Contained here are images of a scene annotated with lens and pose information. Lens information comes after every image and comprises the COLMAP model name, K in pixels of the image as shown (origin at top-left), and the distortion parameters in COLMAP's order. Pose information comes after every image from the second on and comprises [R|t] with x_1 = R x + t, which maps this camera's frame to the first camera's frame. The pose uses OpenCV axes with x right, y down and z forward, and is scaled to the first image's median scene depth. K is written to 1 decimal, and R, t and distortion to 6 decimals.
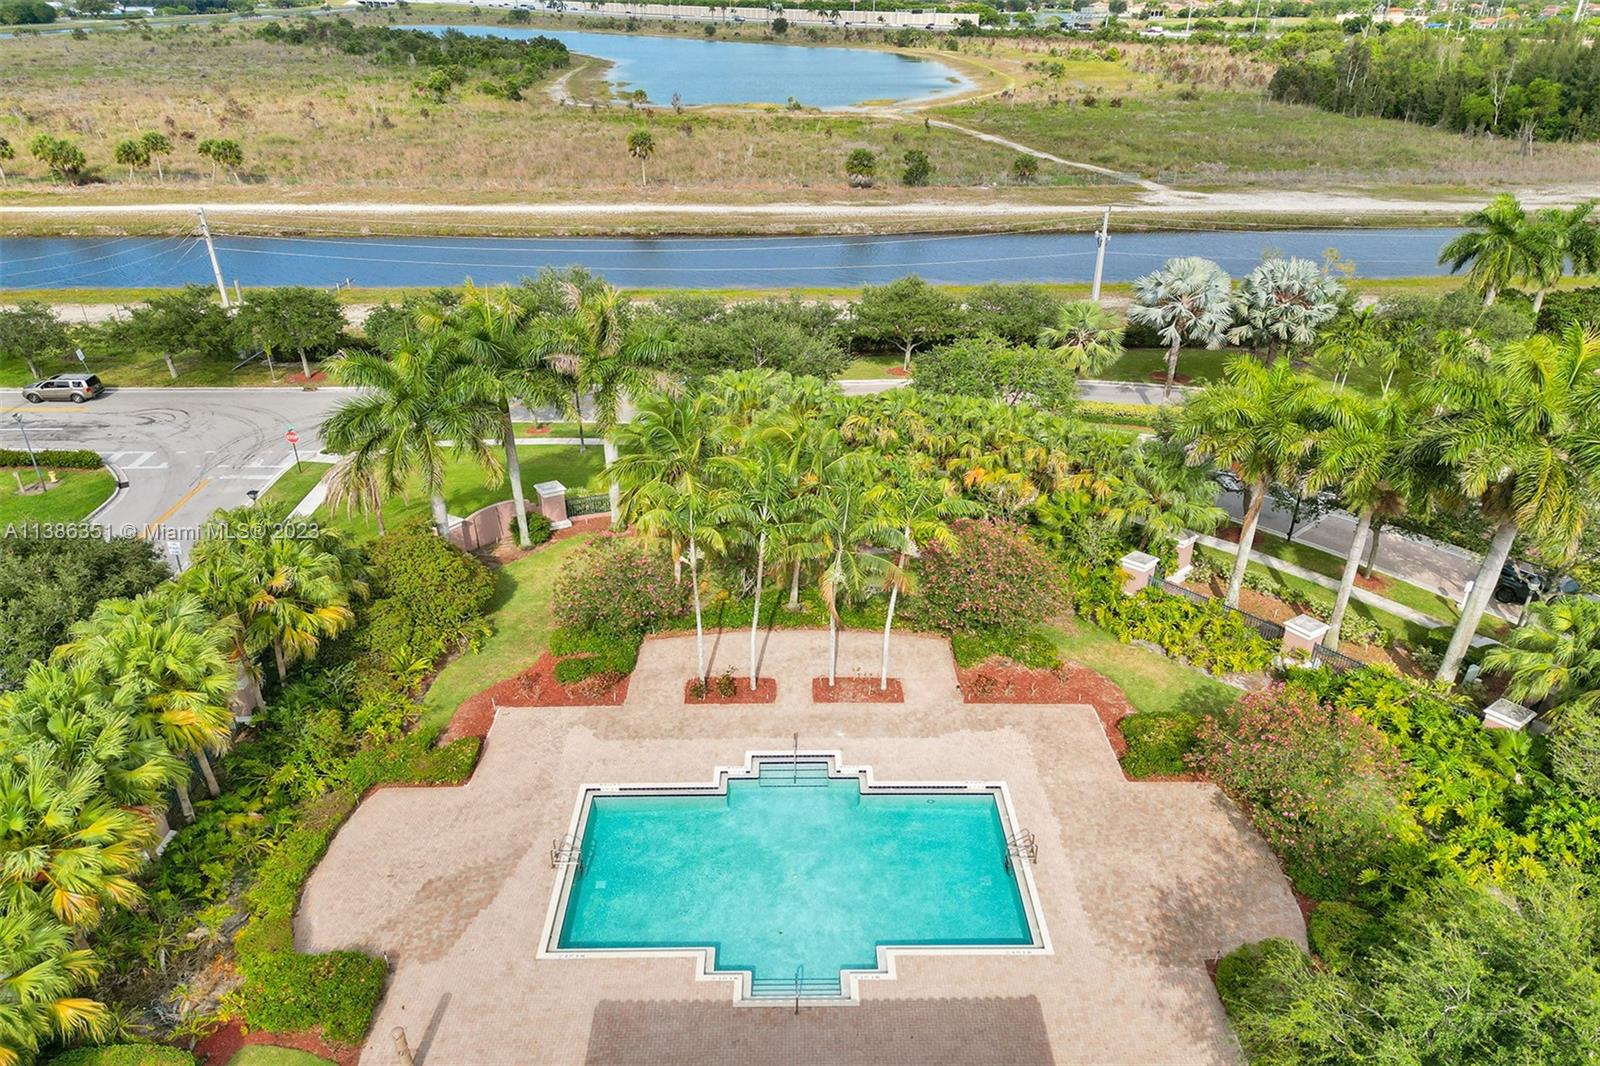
lens RADIAL K [[1063.2, 0, 800.0], [0, 1063.2, 533.0], [0, 0, 1]] dist [0.043138, -0.006609]
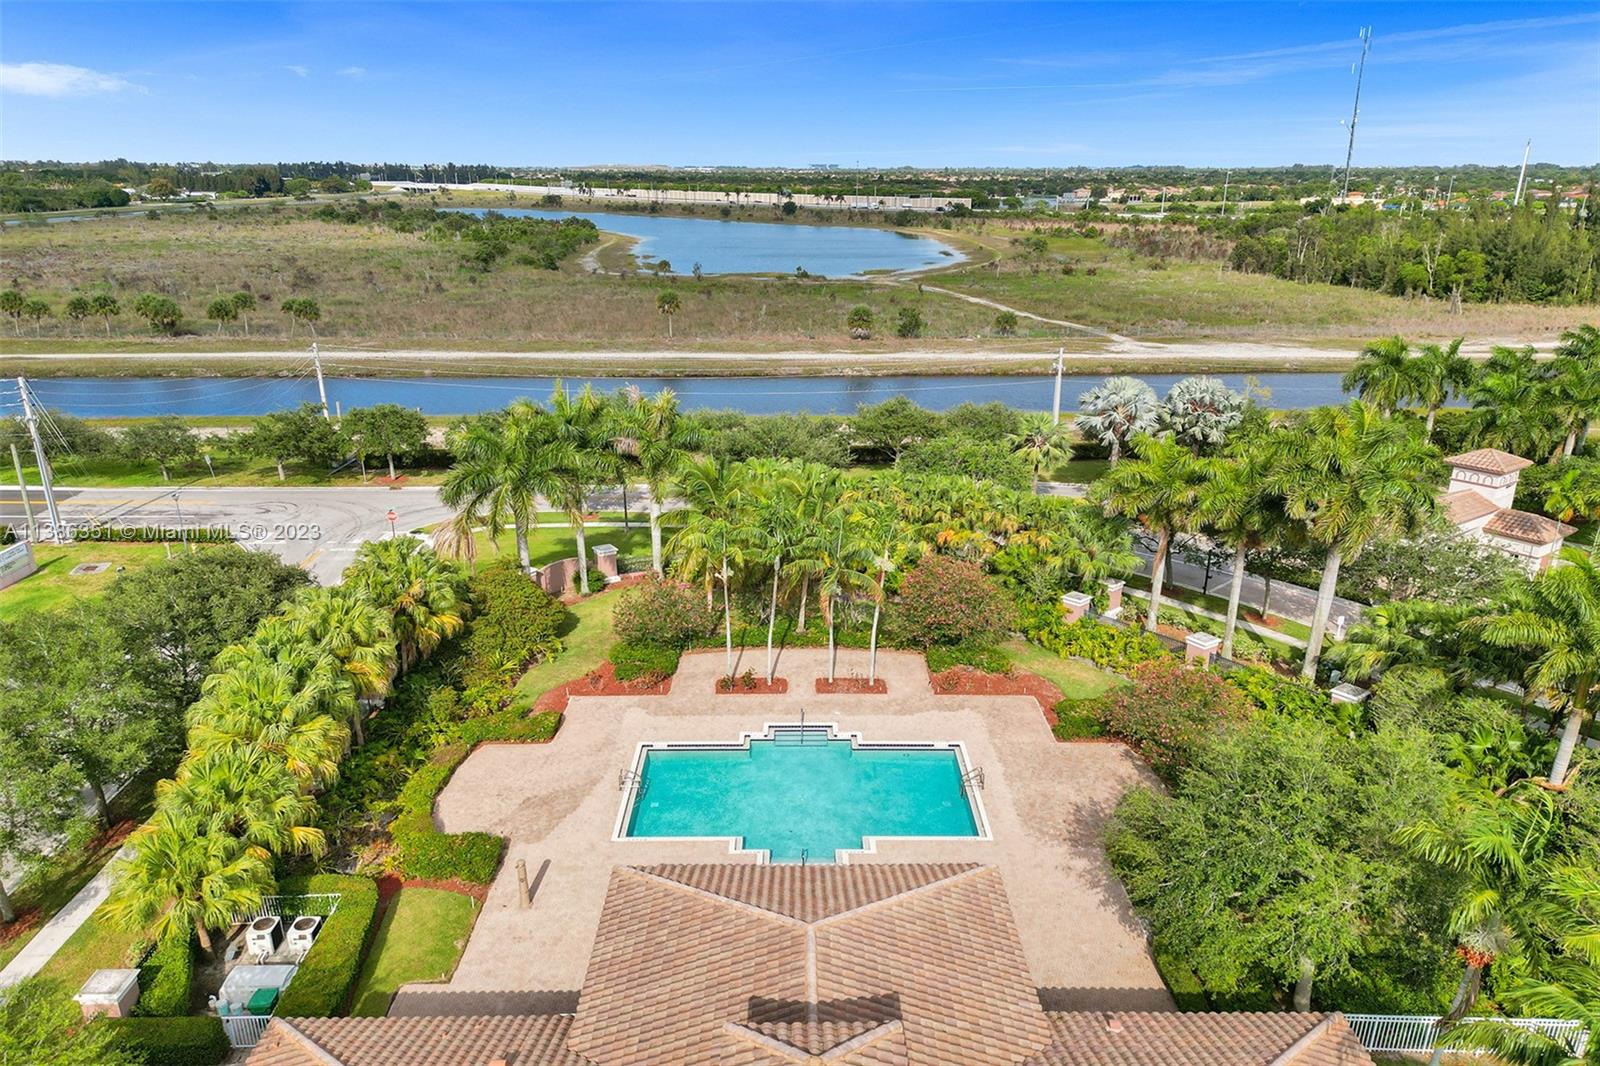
lens RADIAL K [[1082.7, 0, 800.0], [0, 1082.7, 533.0], [0, 0, 1]] dist [0.065159, 0.003009]
pose [[0.999976, 0.001971, -0.006681, 0.000816], [-0.002974, 0.988148, -0.153473, 0.114918], [0.006300, 0.153489, 0.988130, -0.217676]]
